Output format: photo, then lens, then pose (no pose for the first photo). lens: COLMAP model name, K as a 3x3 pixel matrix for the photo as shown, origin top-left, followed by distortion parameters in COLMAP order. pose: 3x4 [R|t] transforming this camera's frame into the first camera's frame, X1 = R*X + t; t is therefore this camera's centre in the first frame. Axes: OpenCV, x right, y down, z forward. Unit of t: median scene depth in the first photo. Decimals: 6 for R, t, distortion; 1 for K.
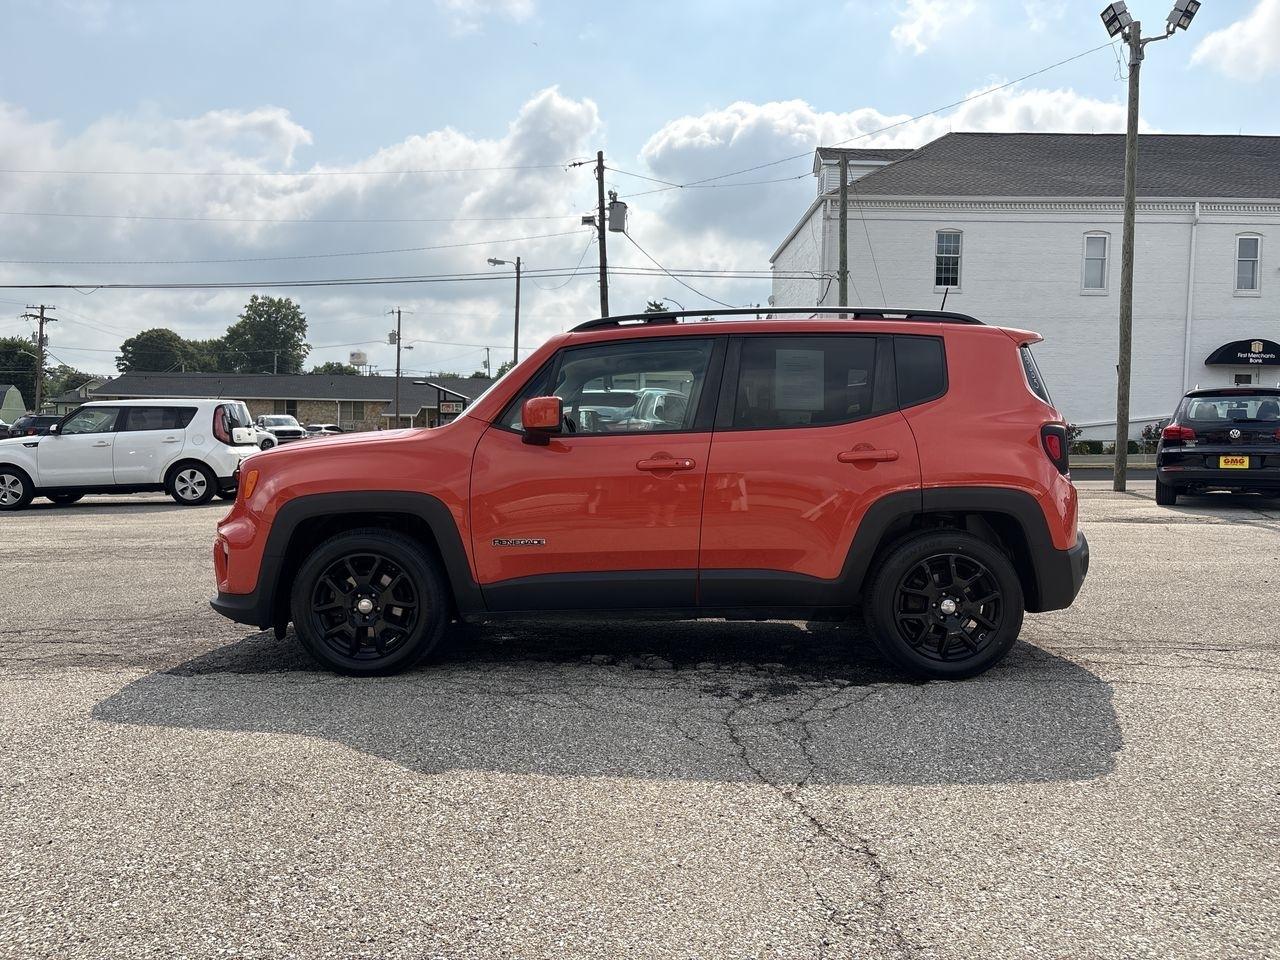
lens RADIAL K [[962.1, 0, 646.4], [0, 962.1, 482.4], [0, 0, 1]] dist [0.042724, -0.035805]
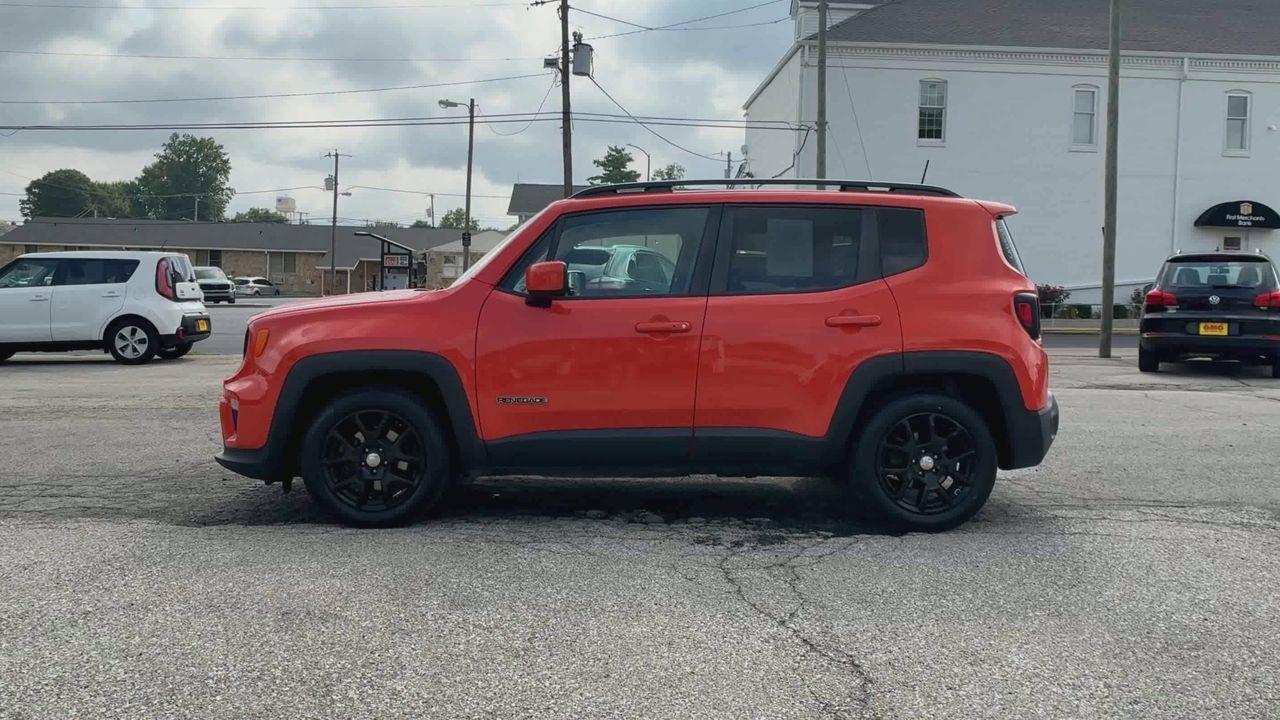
lens RADIAL K [[1056.5, 0, 639.8], [0, 1056.5, 342.7], [0, 0, 1]] dist [0.041687, -0.116377]
pose [[0.999361, 0.008620, 0.034685, -0.036302], [-0.008567, 0.999962, -0.001680, 0.000603], [-0.034698, 0.001381, 0.999397, -0.127686]]
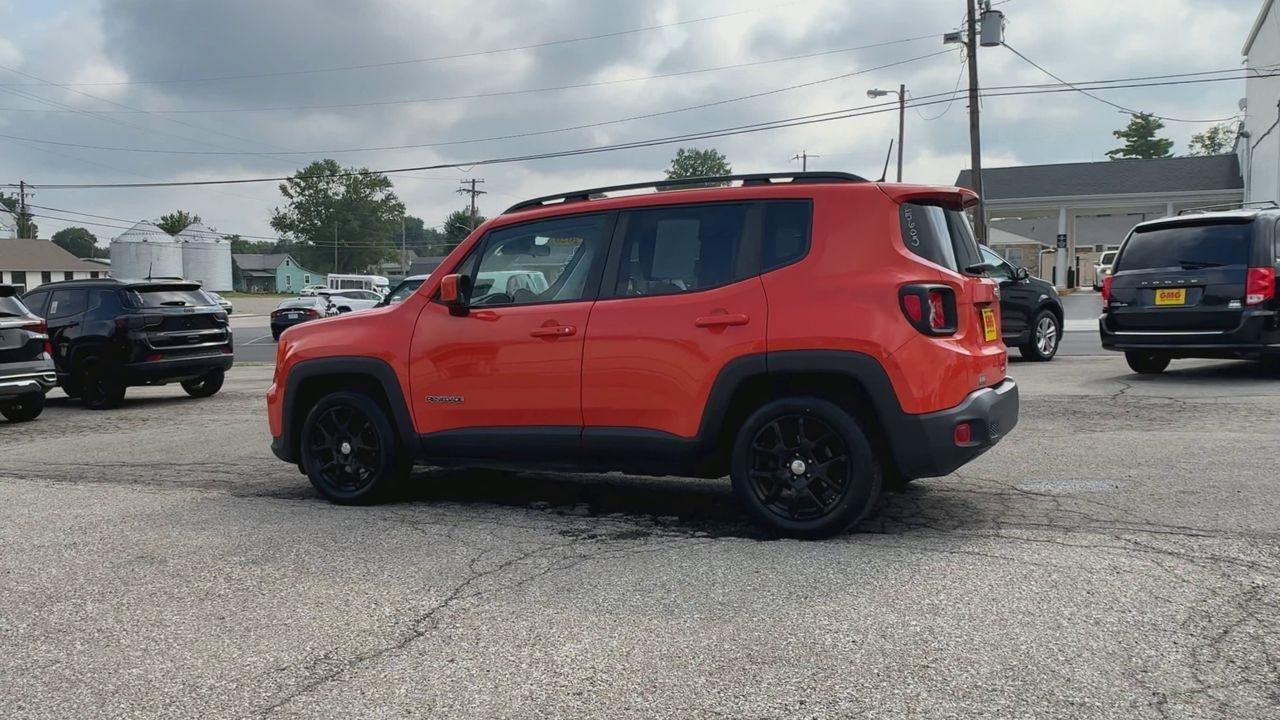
lens RADIAL K [[1092.8, 0, 638.1], [0, 1092.8, 383.2], [0, 0, 1]] dist [0.049499, -0.137734]
pose [[0.901180, 0.006505, -0.433397, 0.547667], [0.010023, 0.999307, 0.035840, -0.002223], [0.433330, -0.036642, 0.900490, -0.087102]]
